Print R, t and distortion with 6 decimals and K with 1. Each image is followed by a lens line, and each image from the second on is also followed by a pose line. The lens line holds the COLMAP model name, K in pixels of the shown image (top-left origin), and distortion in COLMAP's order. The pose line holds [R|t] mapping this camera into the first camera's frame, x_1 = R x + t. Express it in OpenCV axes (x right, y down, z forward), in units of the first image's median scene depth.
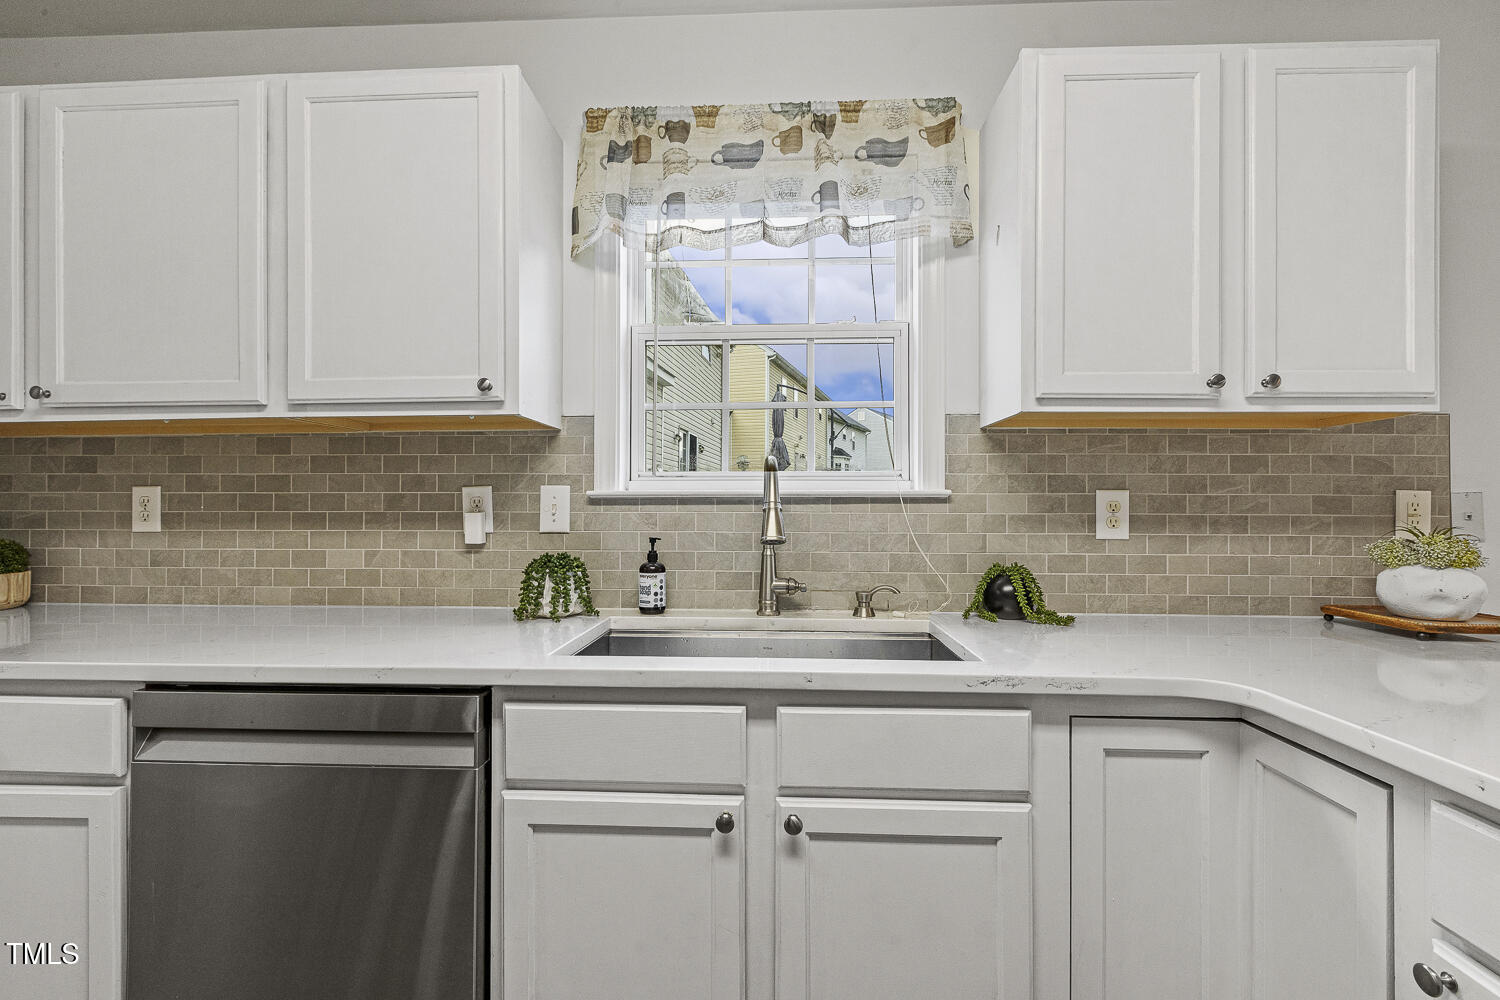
lens RADIAL K [[675.8, 0, 749.4], [0, 675.8, 509.4], [0, 0, 1]] dist [0.000854, -0.000319]
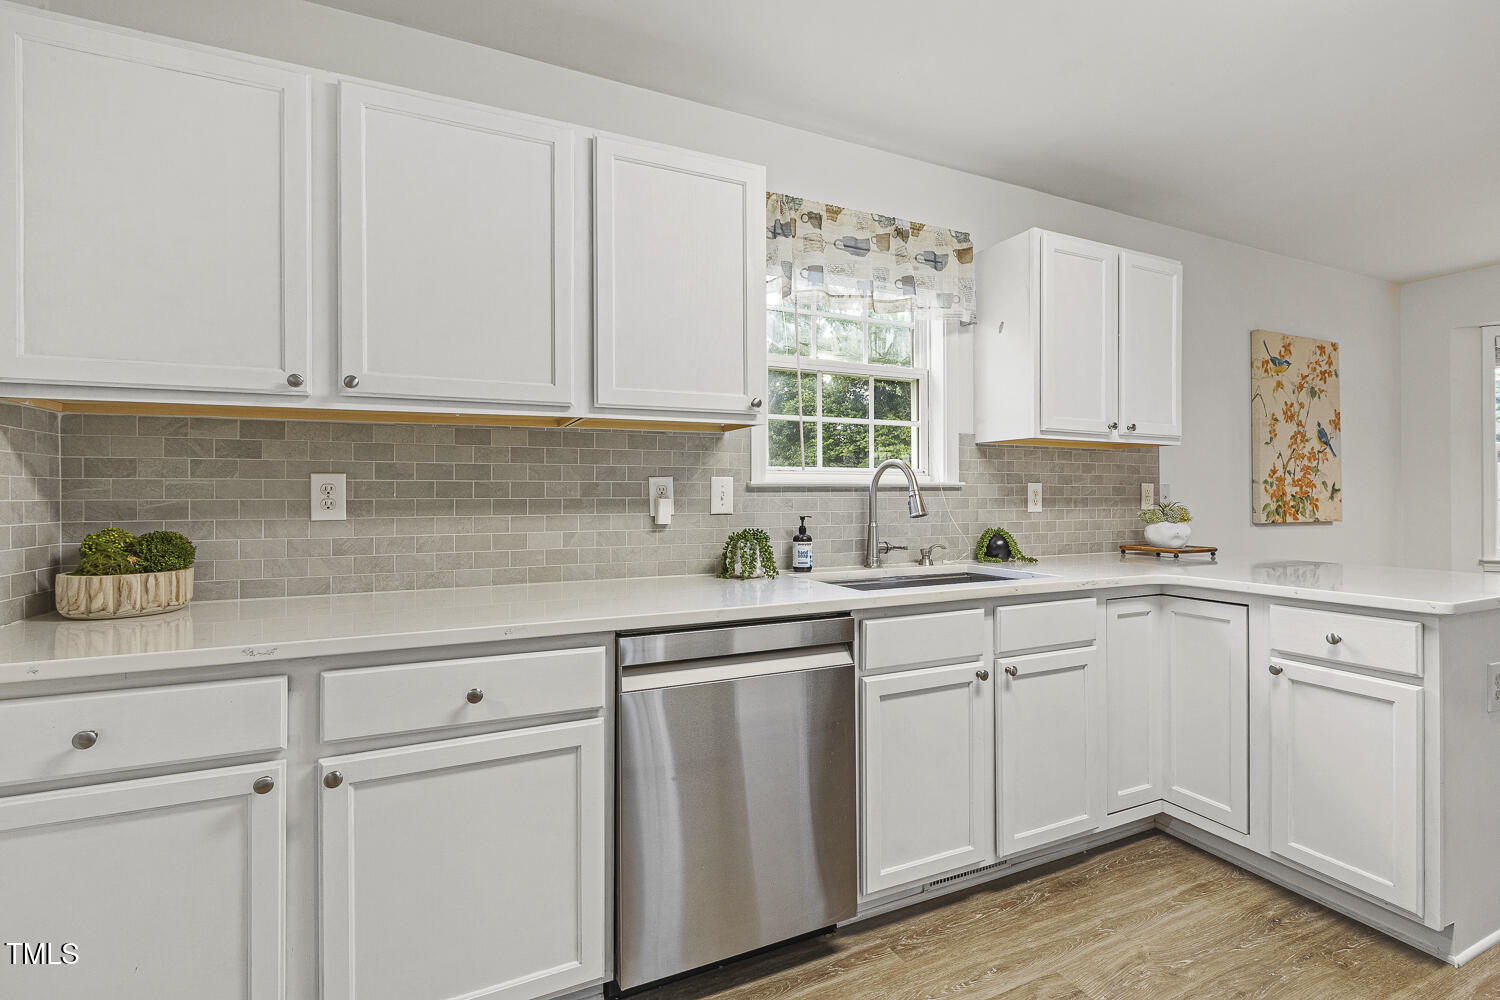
lens RADIAL K [[692.4, 0, 750.0], [0, 692.4, 500.0], [0, 0, 1]] dist [0.001187, 0.000100]
pose [[0.880882, -0.006878, 0.473286, -0.896311], [0.004747, 0.999973, 0.005696, 0.001361], [-0.473312, -0.002771, 0.880890, -0.179155]]
